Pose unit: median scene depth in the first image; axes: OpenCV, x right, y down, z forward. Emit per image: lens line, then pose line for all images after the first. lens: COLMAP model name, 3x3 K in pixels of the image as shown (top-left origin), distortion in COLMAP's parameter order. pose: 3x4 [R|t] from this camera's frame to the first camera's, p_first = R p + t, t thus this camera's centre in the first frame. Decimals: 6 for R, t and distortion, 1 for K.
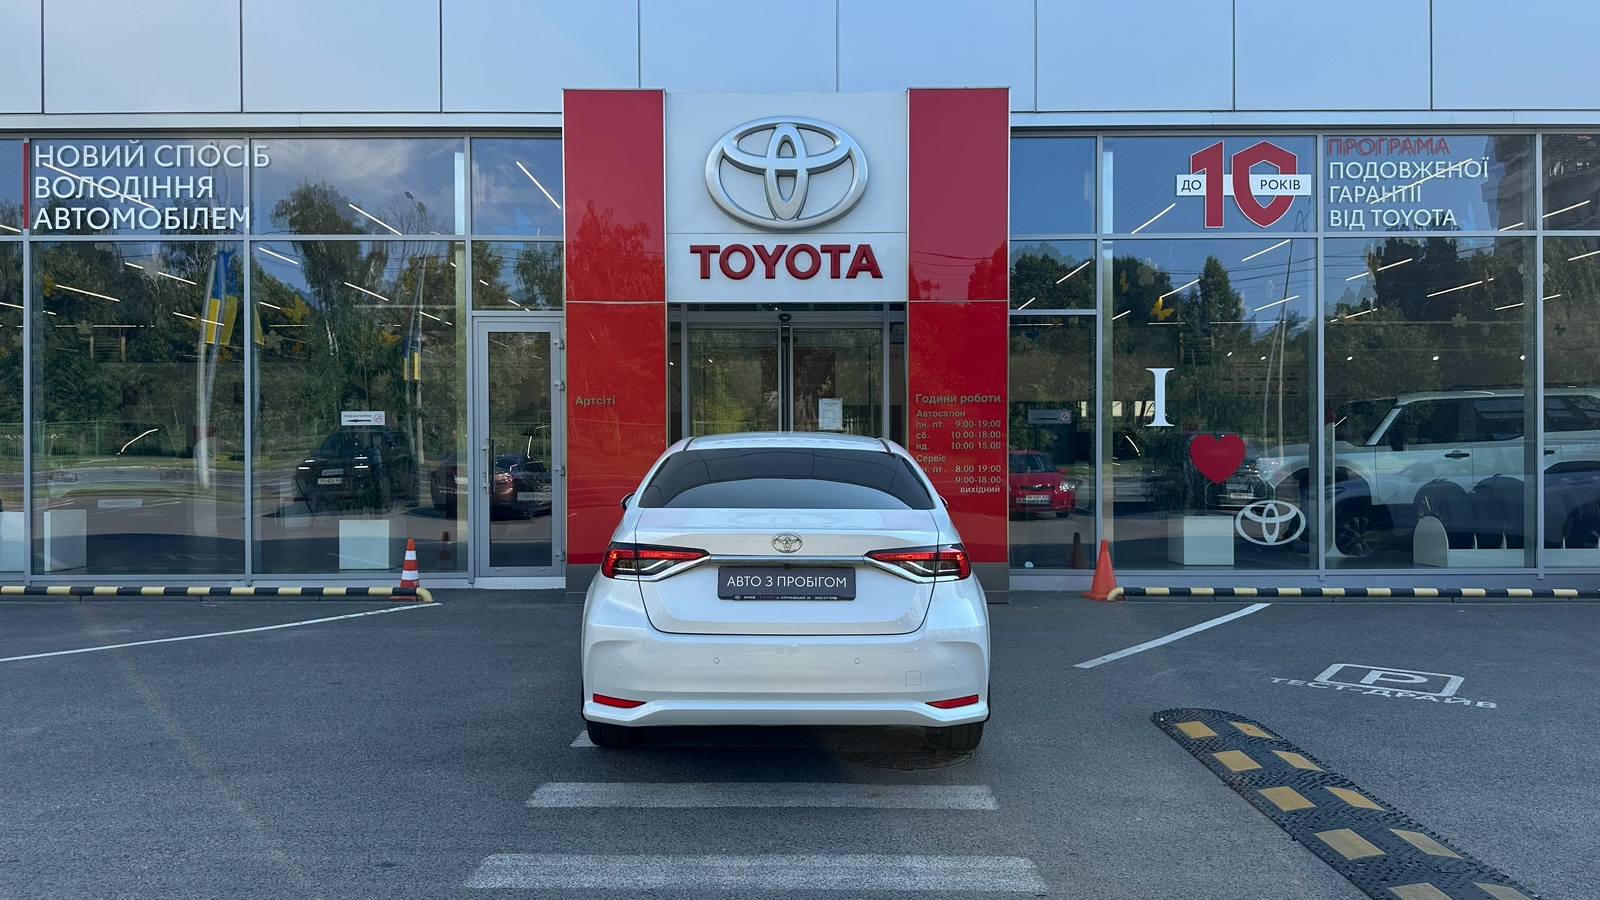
lens RADIAL K [[1104.9, 0, 799.9], [0, 1104.9, 464.5], [0, 0, 1]] dist [0.038940, -0.053267]
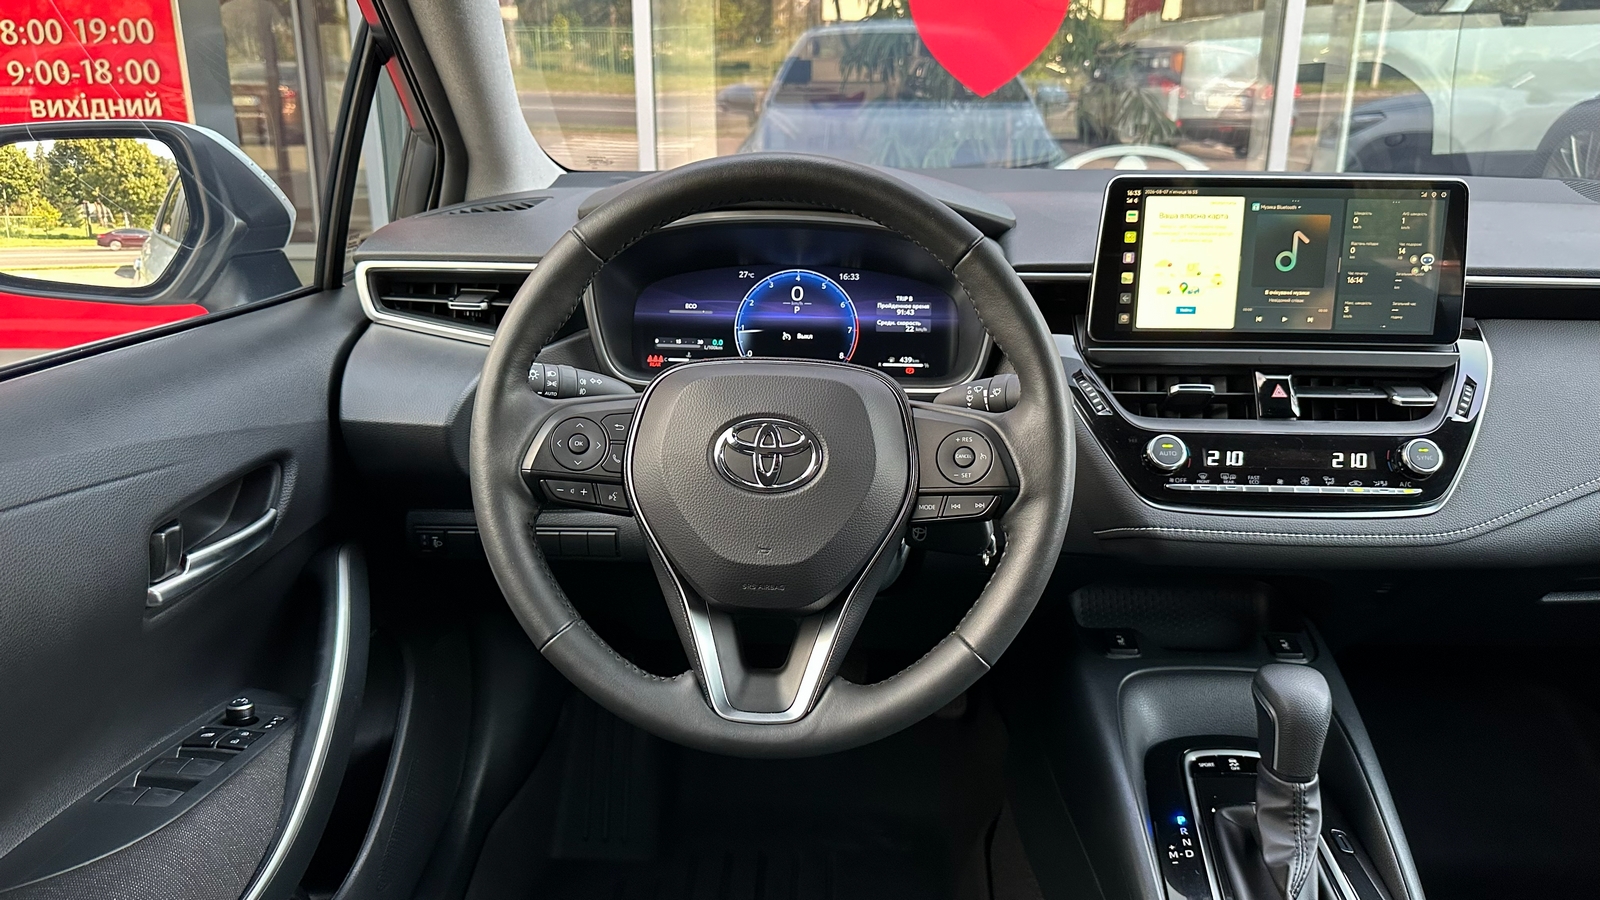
lens RADIAL K [[1104.9, 0, 796.6], [0, 1104.9, 459.4], [0, 0, 1]] dist [0.038940, -0.053267]
pose [[0.999417, 0.018431, -0.028737, 0.353721], [-0.008181, 0.946516, 0.322553, 0.014016], [0.033145, -0.322130, 0.946115, 0.682666]]
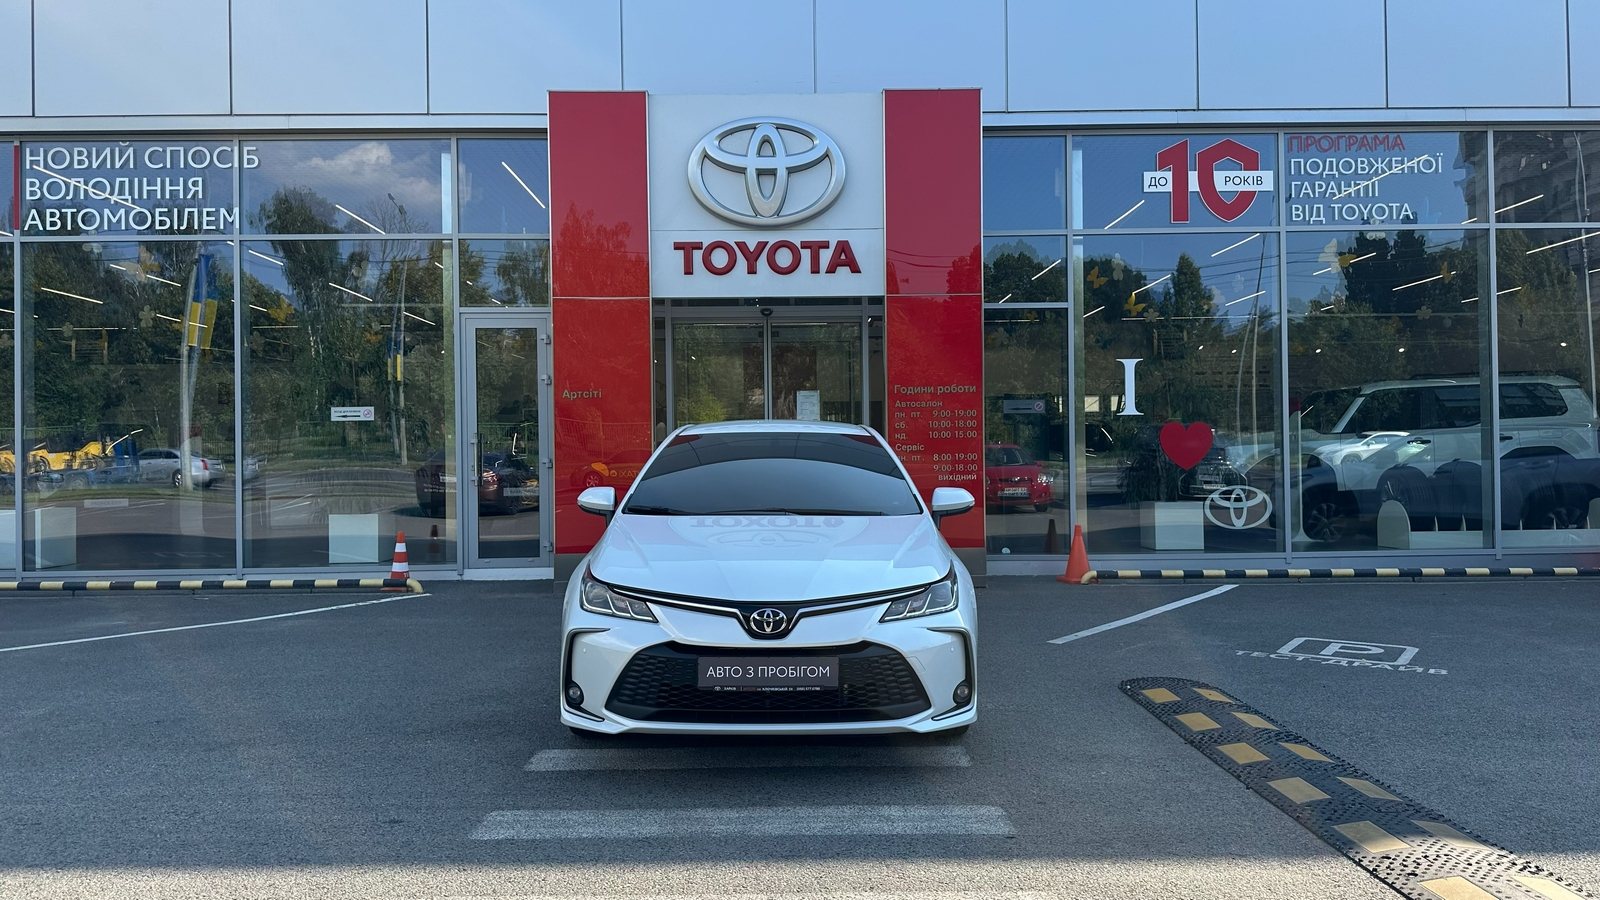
lens RADIAL K [[1104.9, 0, 803.2], [0, 1104.9, 450.4], [0, 0, 1]] dist [0.038940, -0.053267]
pose [[0.999779, -0.009302, 0.018863, 0.000146], [0.009539, 0.999876, -0.012494, 0.009029], [-0.018745, 0.012671, 0.999744, -0.025979]]
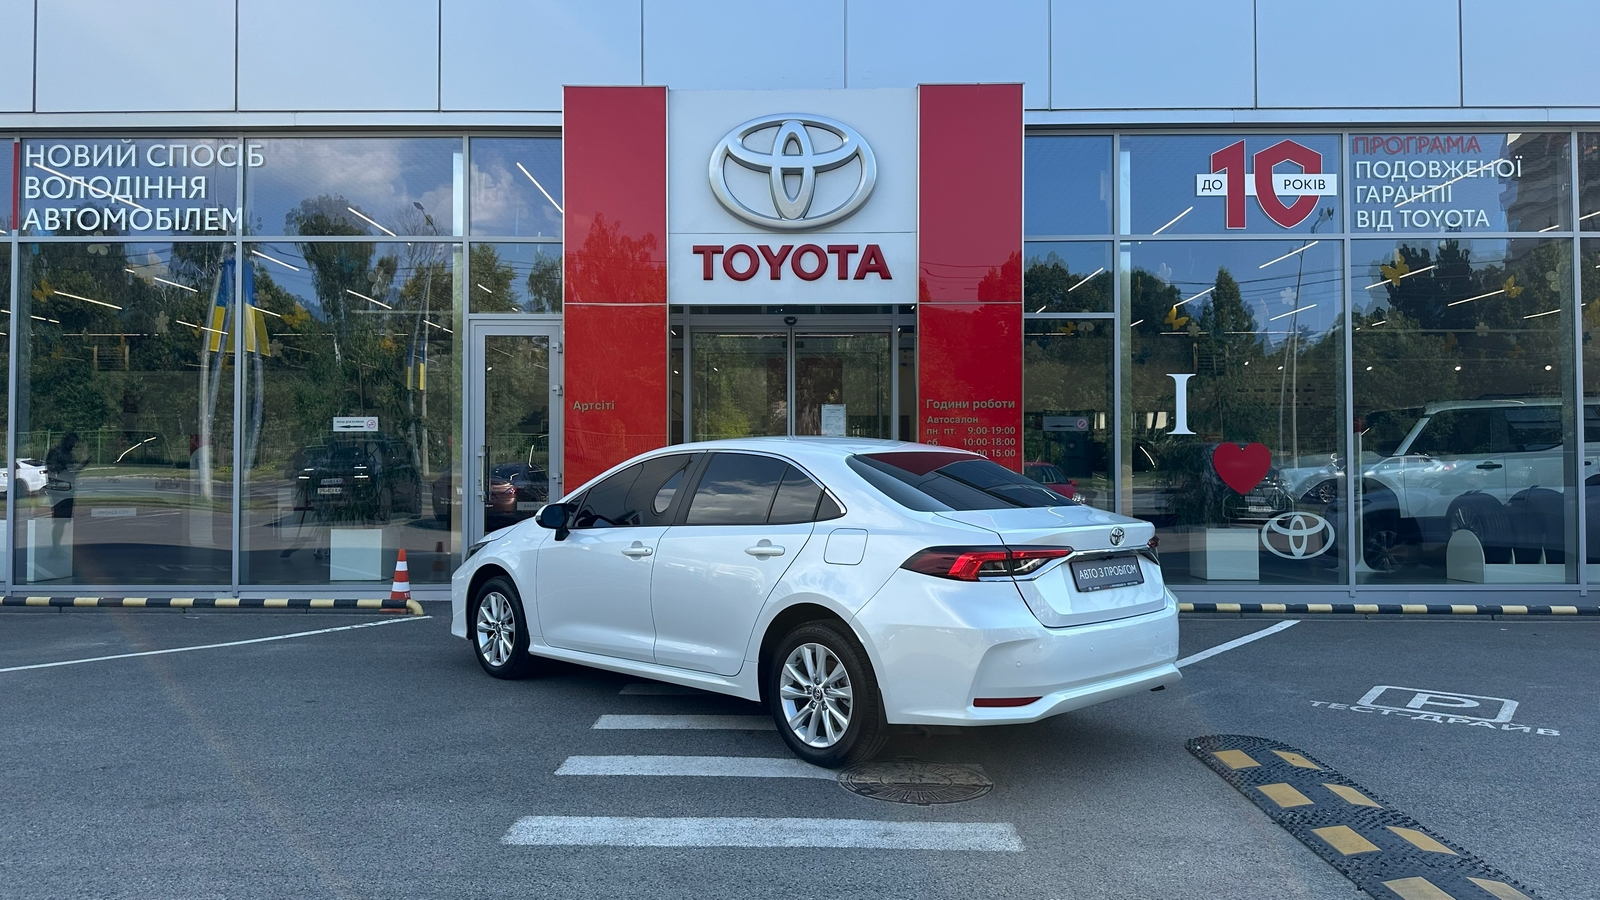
lens RADIAL K [[1104.9, 0, 792.2], [0, 1104.9, 447.0], [0, 0, 1]] dist [0.038940, -0.053267]
pose [[0.999910, 0.002507, -0.013212, 0.000908], [-0.002869, 0.999618, -0.027474, 0.004020], [0.013138, 0.027509, 0.999535, 0.038904]]
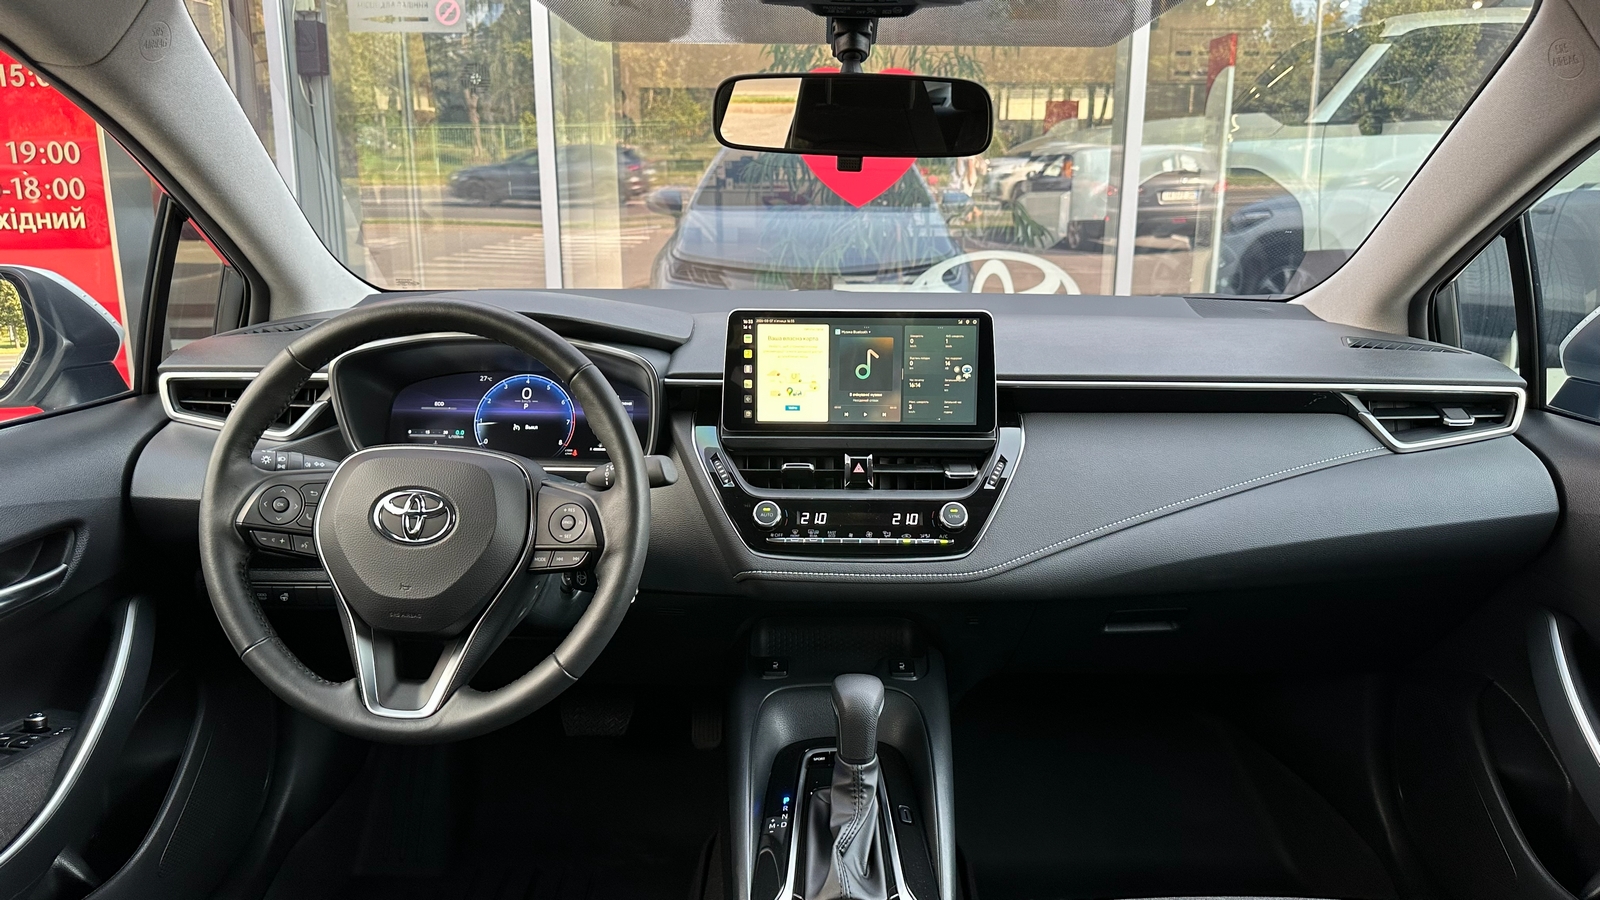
lens RADIAL K [[1104.9, 0, 809.3], [0, 1104.9, 452.3], [0, 0, 1]] dist [0.038940, -0.053267]
pose [[0.999958, 0.008519, 0.003463, 0.385603], [-0.009108, 0.969453, 0.245109, 0.006510], [-0.001269, -0.245130, 0.969489, 0.655073]]
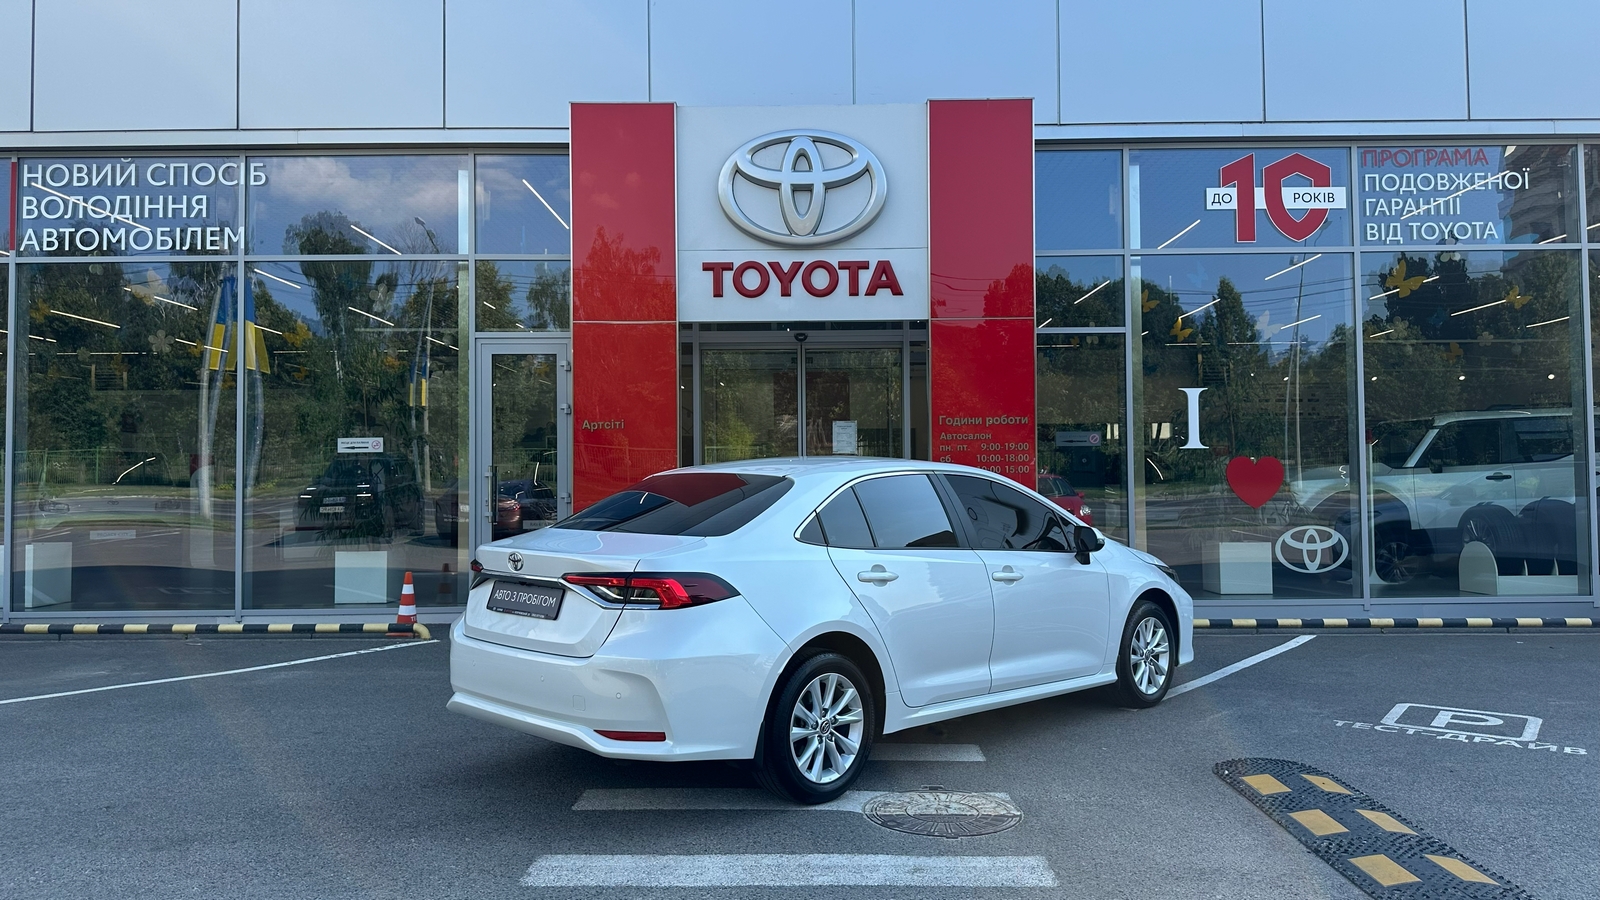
lens RADIAL K [[1104.9, 0, 809.1], [0, 1104.9, 448.4], [0, 0, 1]] dist [0.038940, -0.053267]
pose [[0.999984, -0.005649, -0.000595, -0.006789], [0.005623, 0.999312, -0.036669, -0.001634], [0.000802, 0.036665, 0.999327, 0.047467]]
